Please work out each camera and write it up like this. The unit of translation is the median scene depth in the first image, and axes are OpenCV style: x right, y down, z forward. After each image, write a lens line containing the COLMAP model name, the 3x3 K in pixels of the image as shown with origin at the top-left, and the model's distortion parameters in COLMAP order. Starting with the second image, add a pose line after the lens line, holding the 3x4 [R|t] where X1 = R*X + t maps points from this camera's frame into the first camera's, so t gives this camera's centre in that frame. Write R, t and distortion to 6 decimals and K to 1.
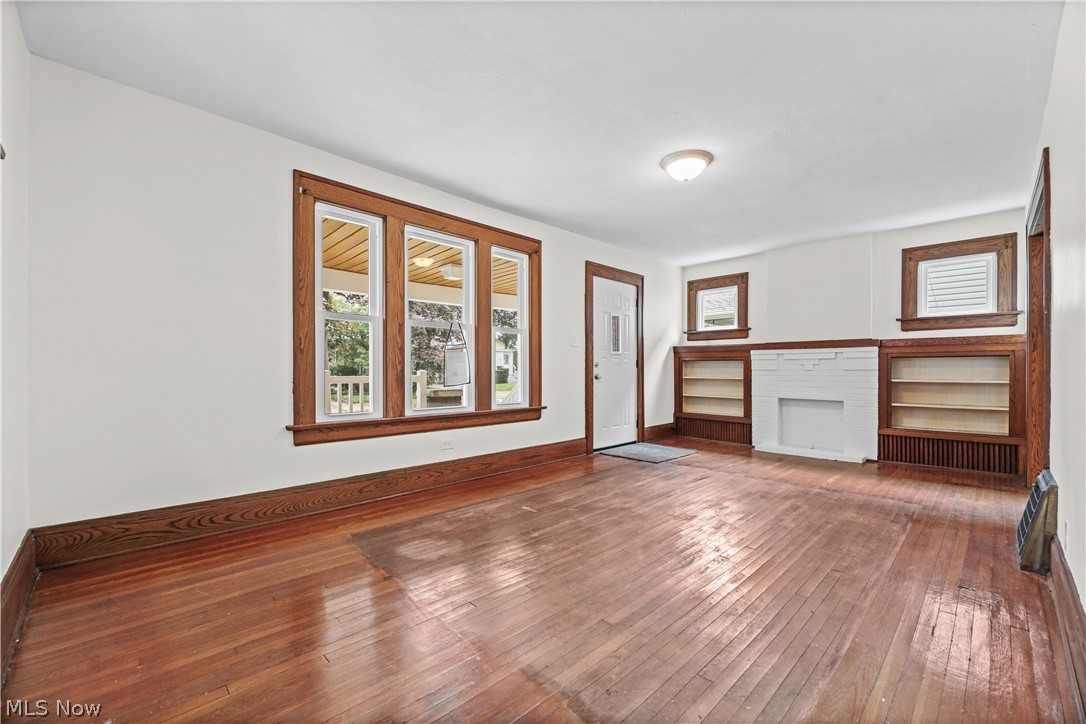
lens RADIAL K [[430.3, 0, 545.7], [0, 430.3, 373.2], [0, 0, 1]] dist [-0.002025, -0.000298]
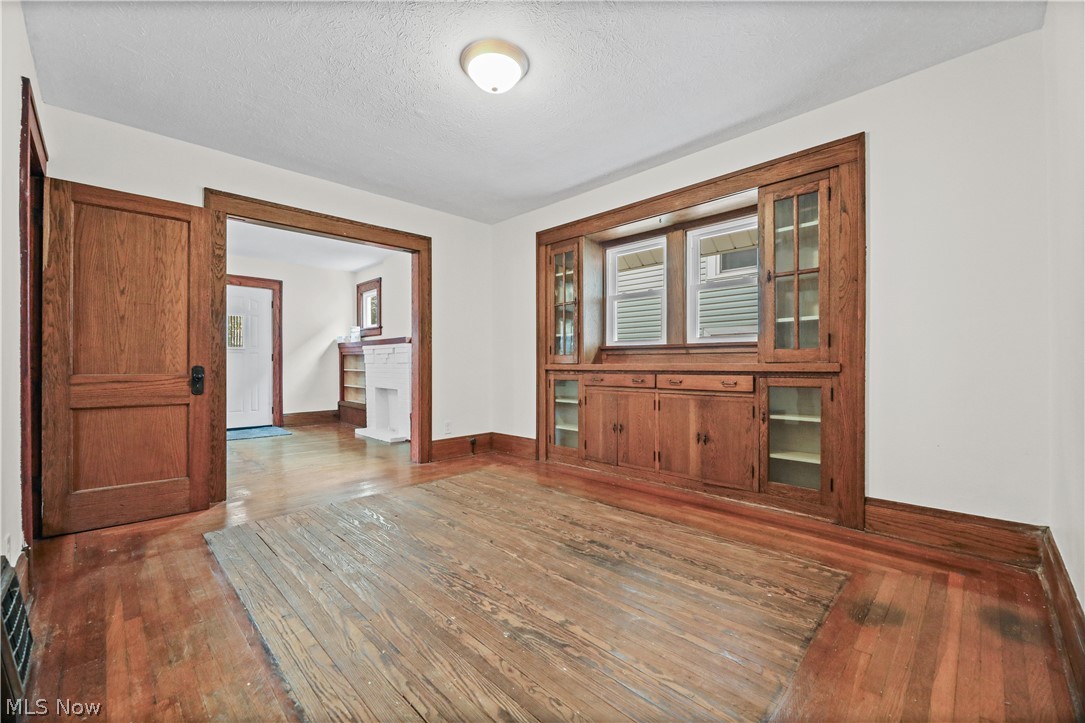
lens RADIAL K [[438.2, 0, 544.2], [0, 438.2, 355.7], [0, 0, 1]] dist [-0.001284, -0.000054]
pose [[0.999868, -0.000226, 0.016234, 0.914247], [0.000638, 0.999677, -0.025406, 0.003077], [-0.016223, 0.025413, 0.999545, -0.171779]]
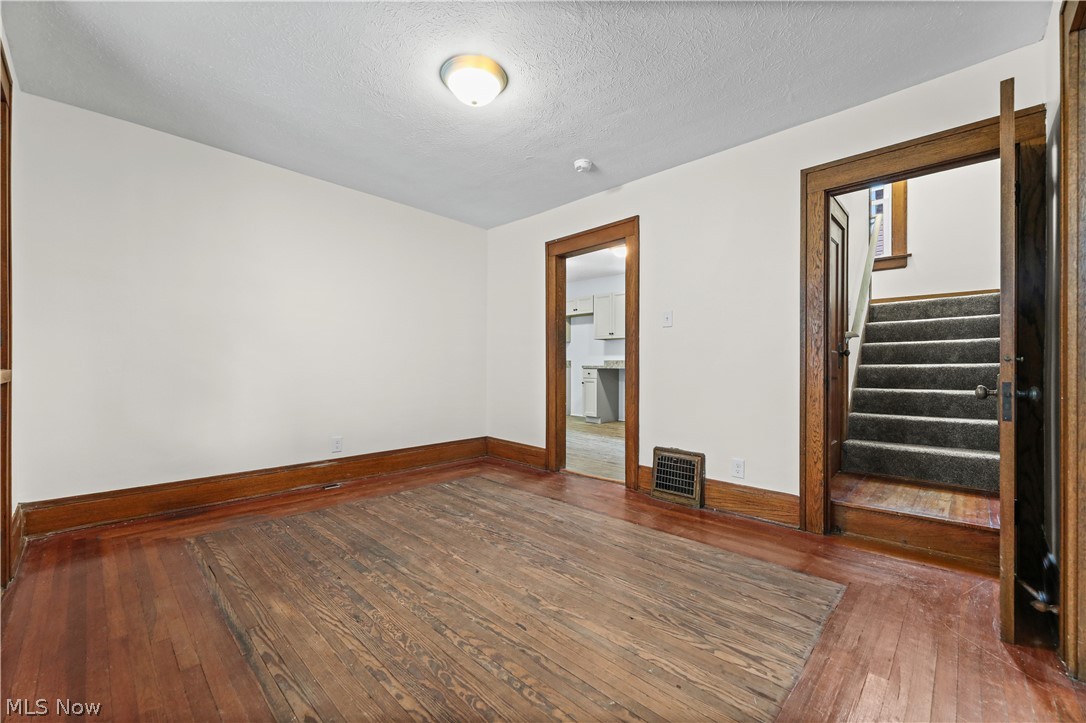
lens RADIAL K [[438.8, 0, 544.4], [0, 438.8, 367.4], [0, 0, 1]] dist [0.006065, -0.000328]
pose [[-0.999495, 0.001796, -0.031722, 0.824086], [0.001257, 0.999855, 0.017011, -0.007709], [0.031748, 0.016963, -0.999352, 0.634609]]
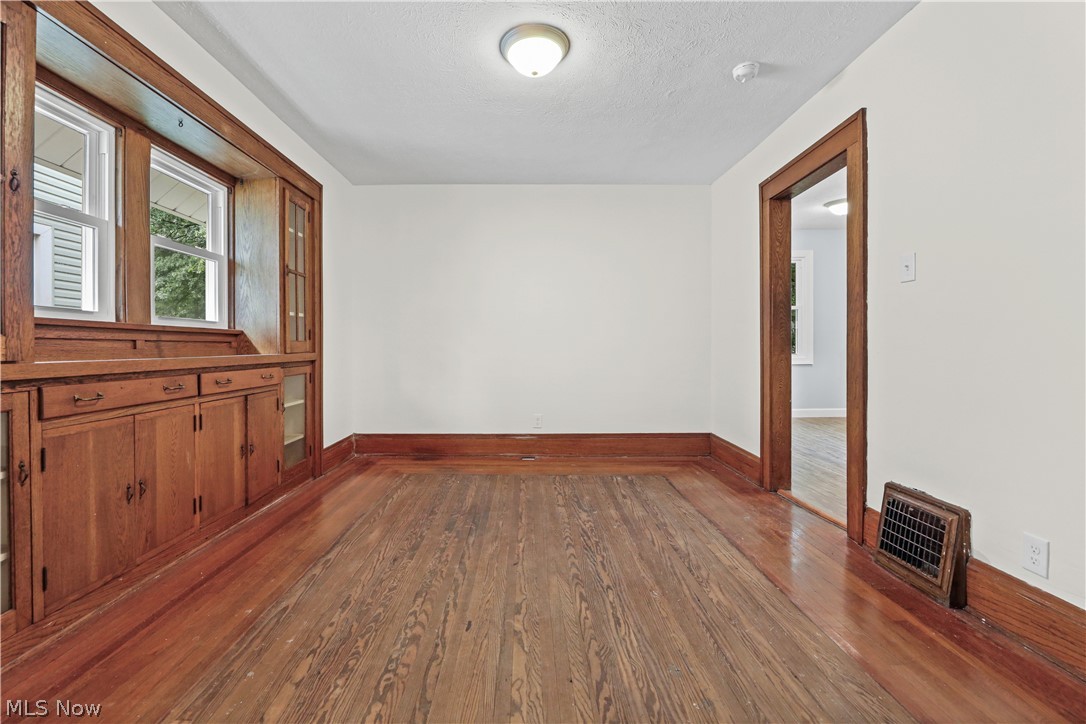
lens RADIAL K [[460.4, 0, 520.4], [0, 460.4, 351.1], [0, 0, 1]] dist [-0.002515, -0.000963]
pose [[-0.707975, 0.002827, 0.706232, 0.599234], [0.016516, 0.999785, 0.012556, -0.006505], [-0.706044, 0.020553, -0.707870, 0.521621]]
